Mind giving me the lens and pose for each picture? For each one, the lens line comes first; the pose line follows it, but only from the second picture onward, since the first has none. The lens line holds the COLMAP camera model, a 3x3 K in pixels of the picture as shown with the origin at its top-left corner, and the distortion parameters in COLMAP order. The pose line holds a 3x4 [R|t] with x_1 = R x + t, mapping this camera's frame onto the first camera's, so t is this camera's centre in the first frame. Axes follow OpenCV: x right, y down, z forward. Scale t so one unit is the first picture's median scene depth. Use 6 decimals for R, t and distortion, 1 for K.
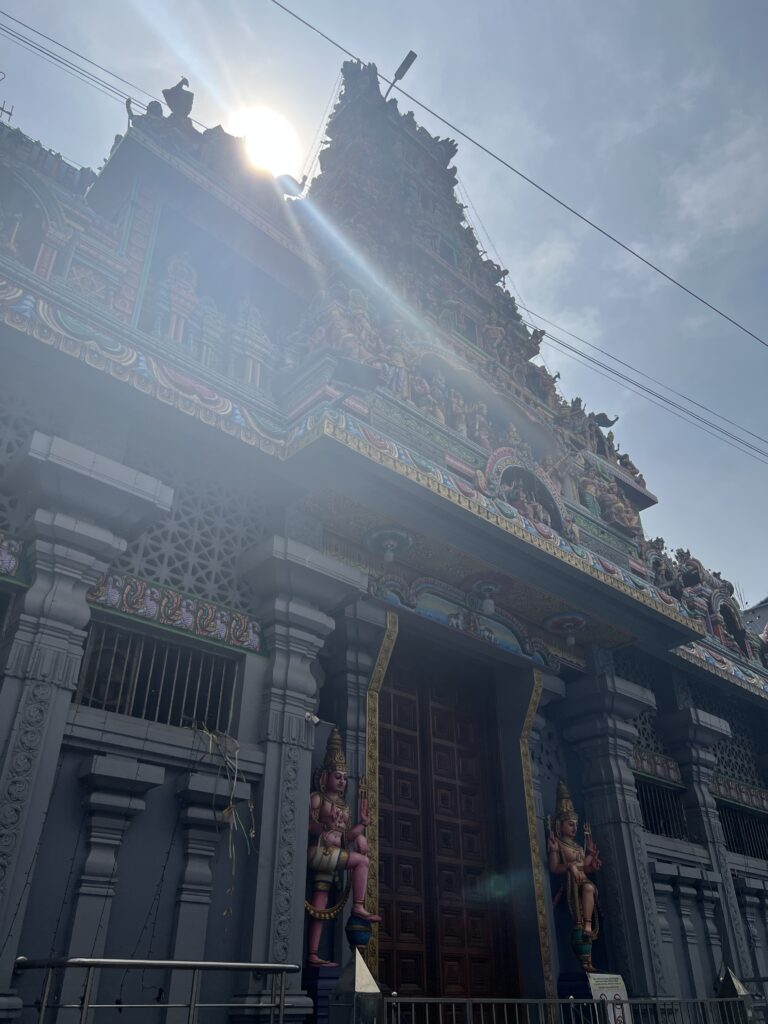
lens RADIAL K [[766.9, 0, 388.3], [0, 766.9, 518.7], [0, 0, 1]] dist [0.050219, -0.053154]
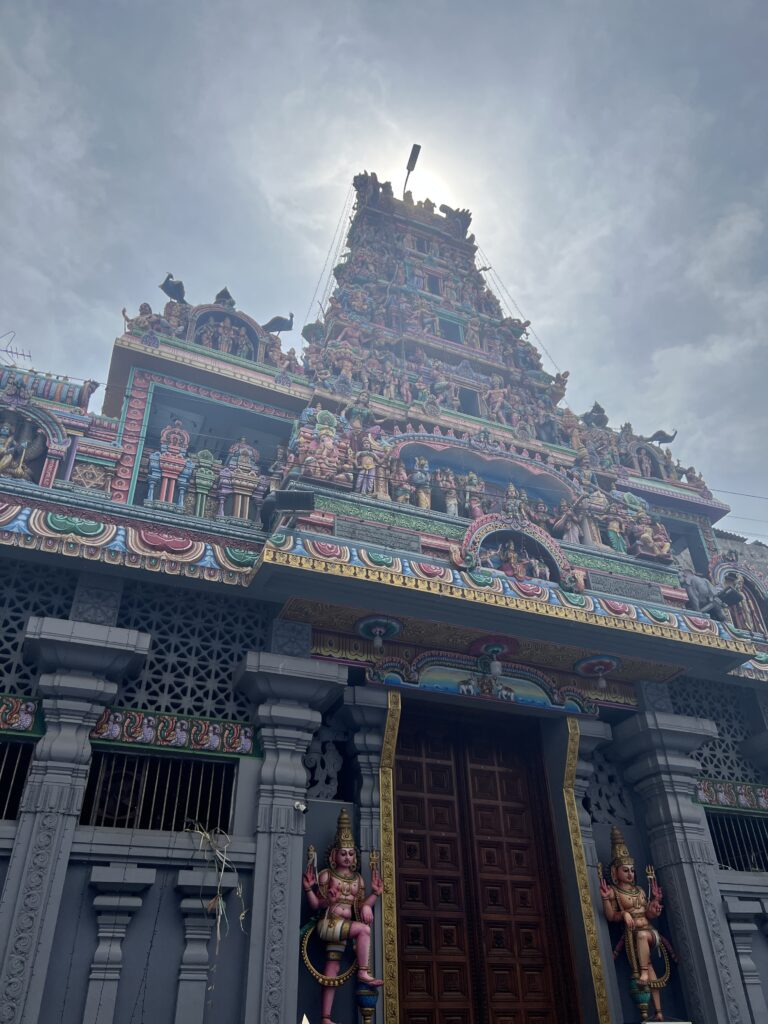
lens RADIAL K [[766.9, 0, 388.7], [0, 766.9, 512.4], [0, 0, 1]] dist [0.050219, -0.053154]
pose [[0.942672, -0.210215, -0.259189, 0.330447], [0.195537, 0.977306, -0.081474, -0.040291], [0.270434, 0.026122, 0.962384, -0.069890]]
